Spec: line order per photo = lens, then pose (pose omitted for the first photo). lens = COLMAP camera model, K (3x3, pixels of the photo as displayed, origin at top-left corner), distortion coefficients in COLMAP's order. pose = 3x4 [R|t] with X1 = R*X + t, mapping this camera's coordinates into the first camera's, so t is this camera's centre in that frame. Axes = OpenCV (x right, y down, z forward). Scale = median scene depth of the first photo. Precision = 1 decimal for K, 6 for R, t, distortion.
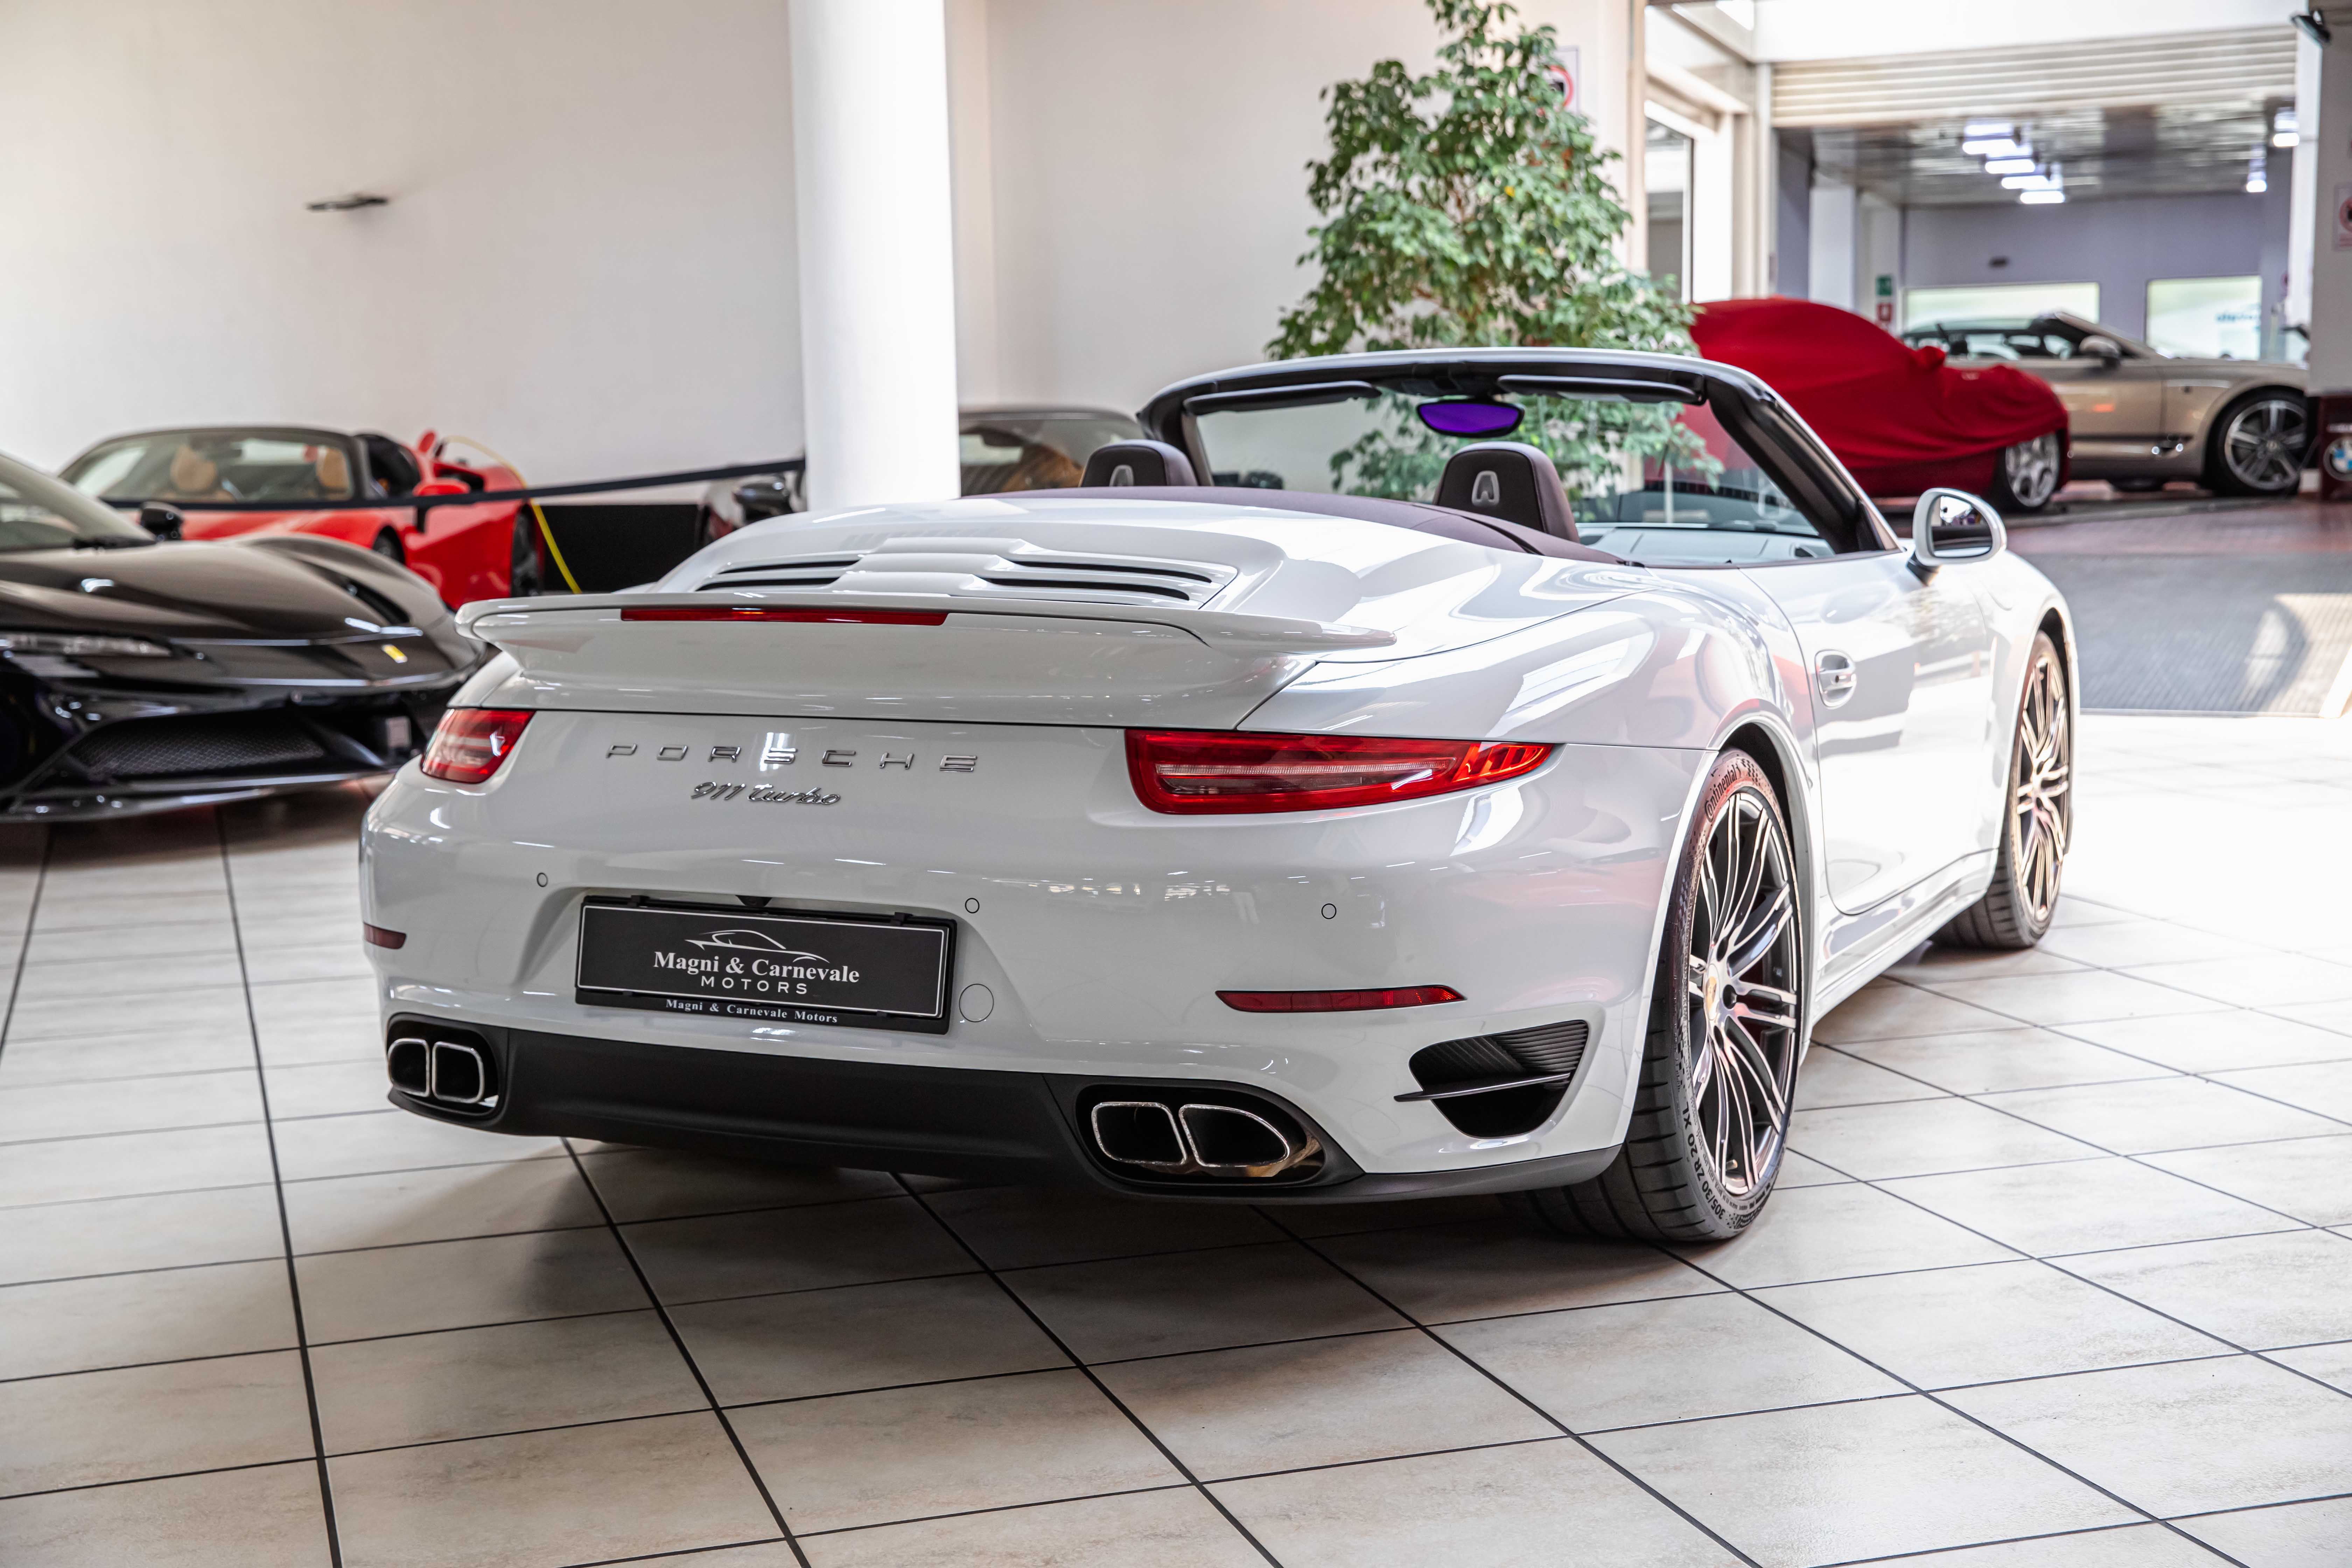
lens RADIAL K [[3054.6, 0, 1176.0], [0, 3054.6, 784.0], [0, 0, 1]] dist [0.092767, -0.004081]
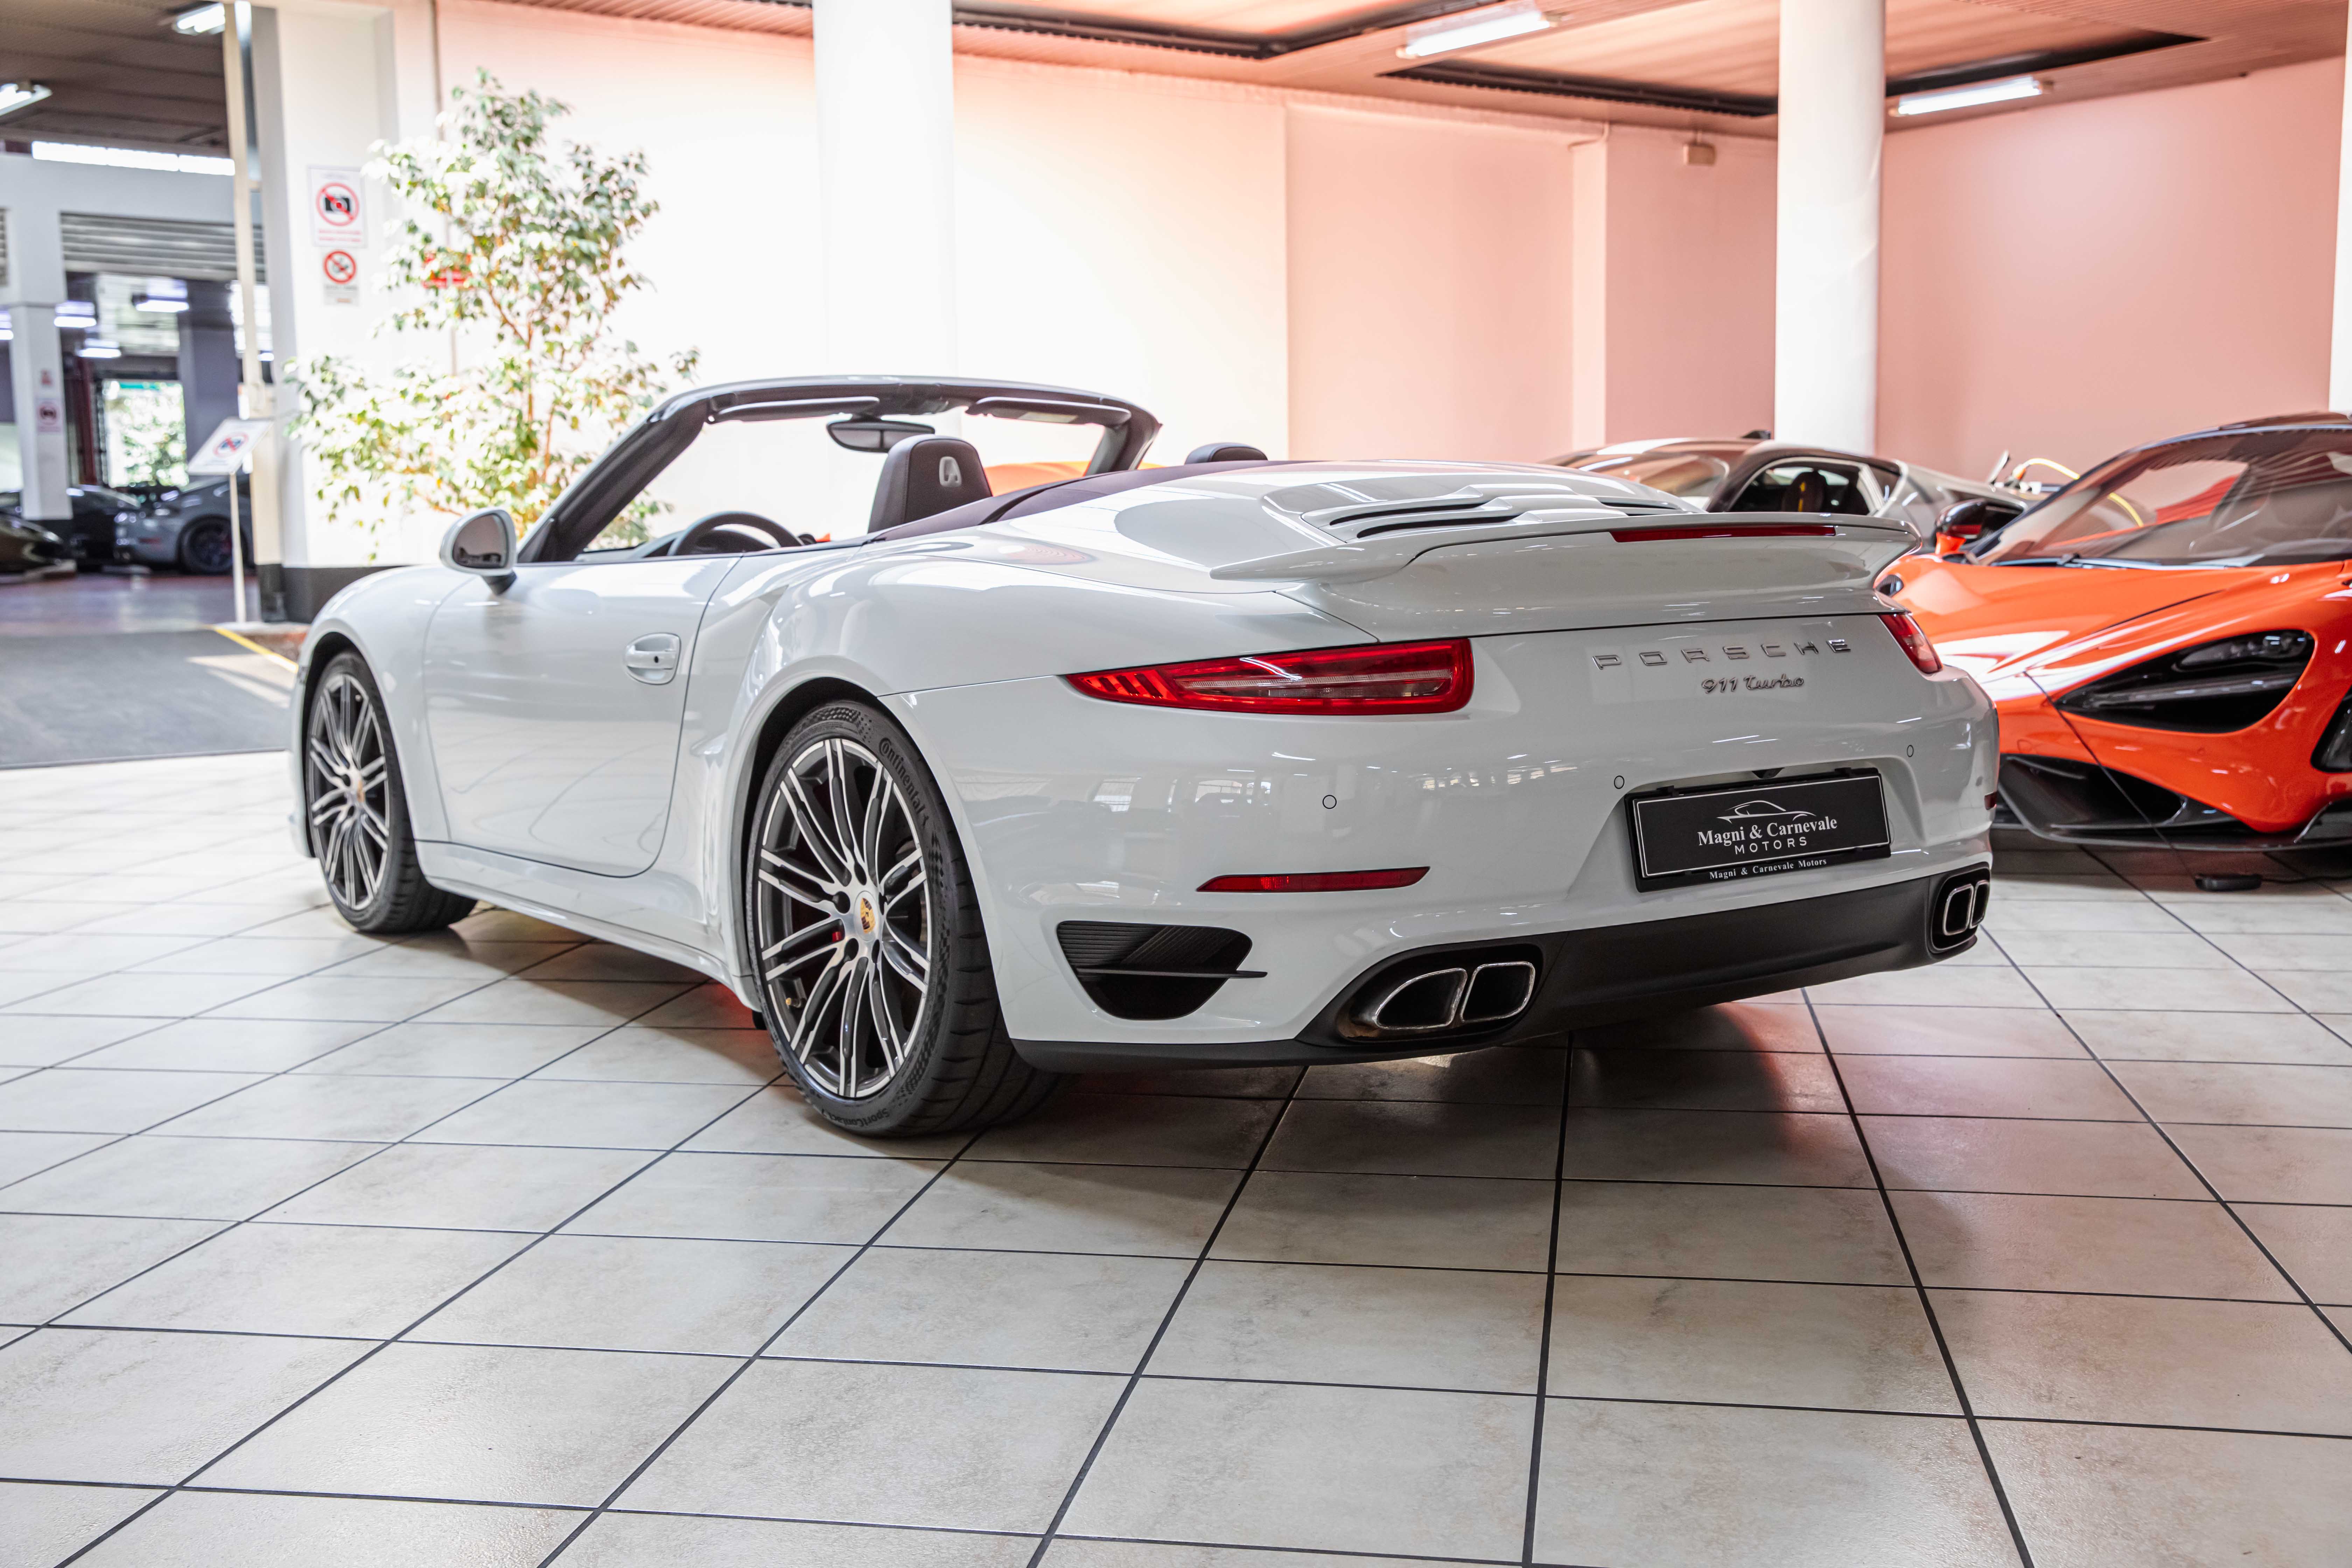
lens RADIAL K [[2508.8, 0, 1176.0], [0, 2508.8, 784.0], [0, 0, 1]] dist [-0.002837, -0.005169]
pose [[0.469278, -0.083583, 0.879086, -1.081426], [0.112578, 0.993050, 0.034322, -0.016111], [-0.875845, 0.082859, 0.475427, 0.738723]]
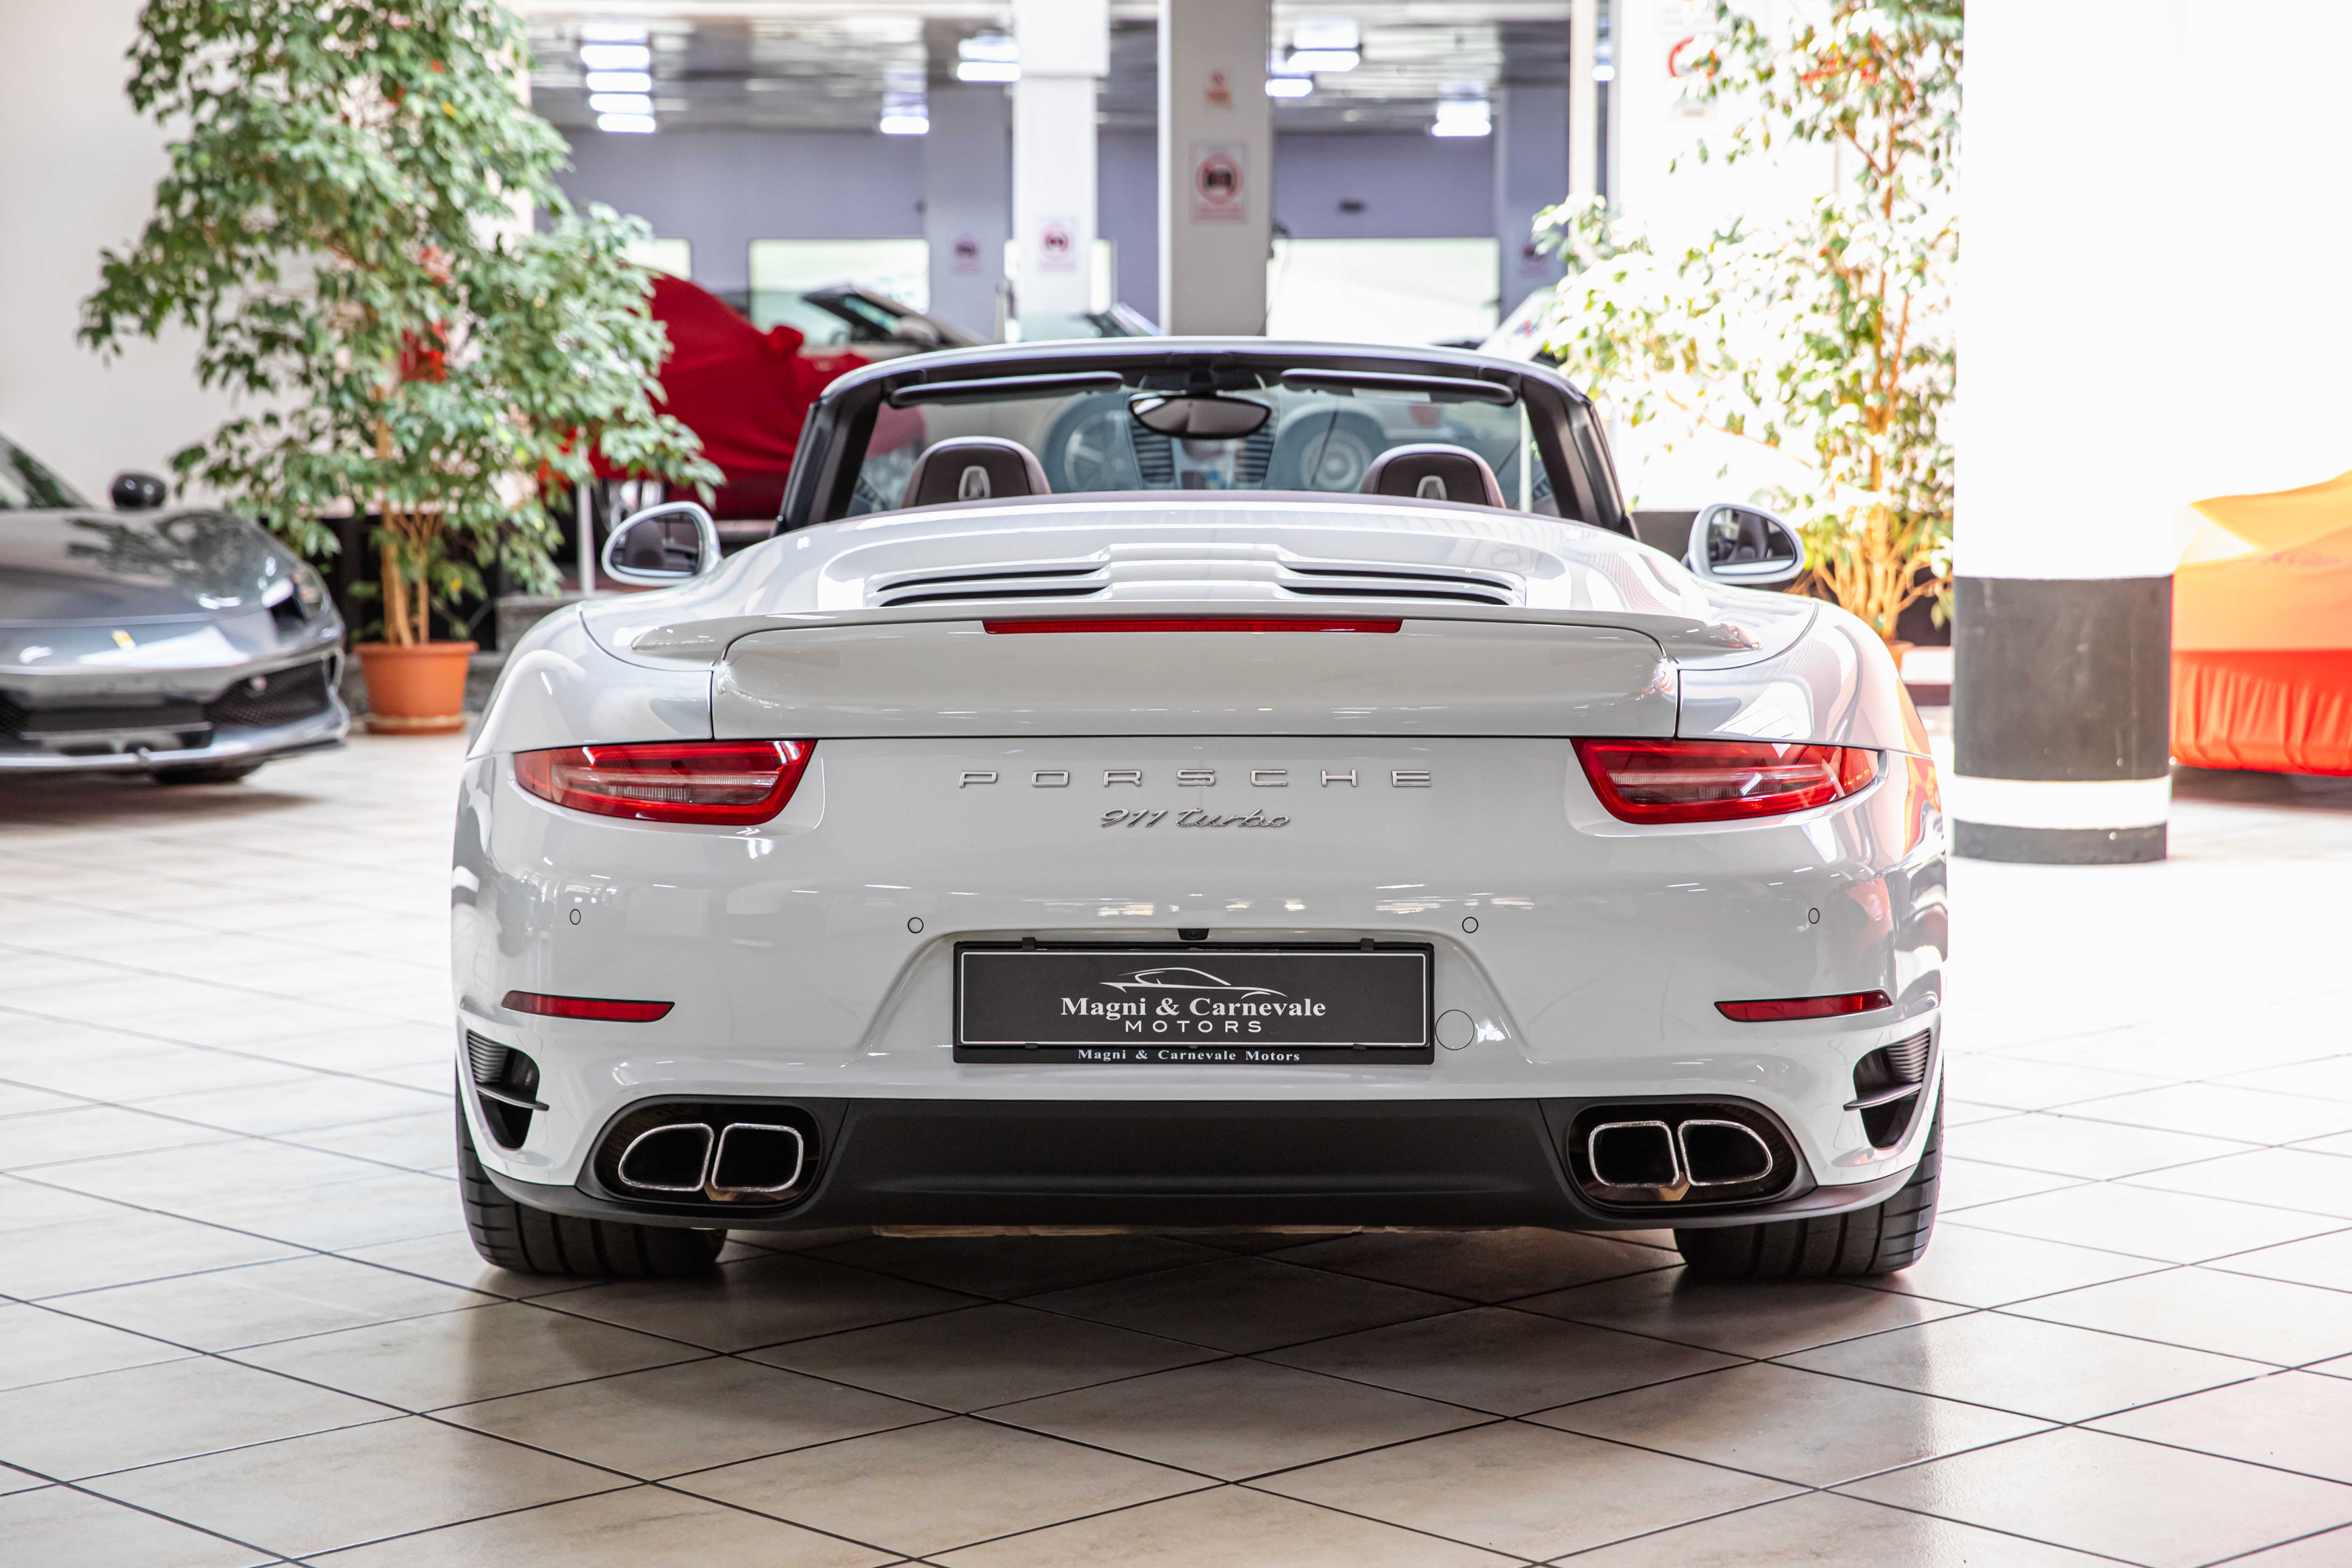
lens RADIAL K [[4447.9, 0, 1176.0], [0, 4447.9, 784.0], [0, 0, 1]] dist [0.163879, 0.459224]
pose [[0.905270, -0.020904, 0.424323, -0.704196], [0.036308, 0.998941, -0.028248, 0.030425], [-0.423283, 0.040978, 0.905070, -0.206691]]
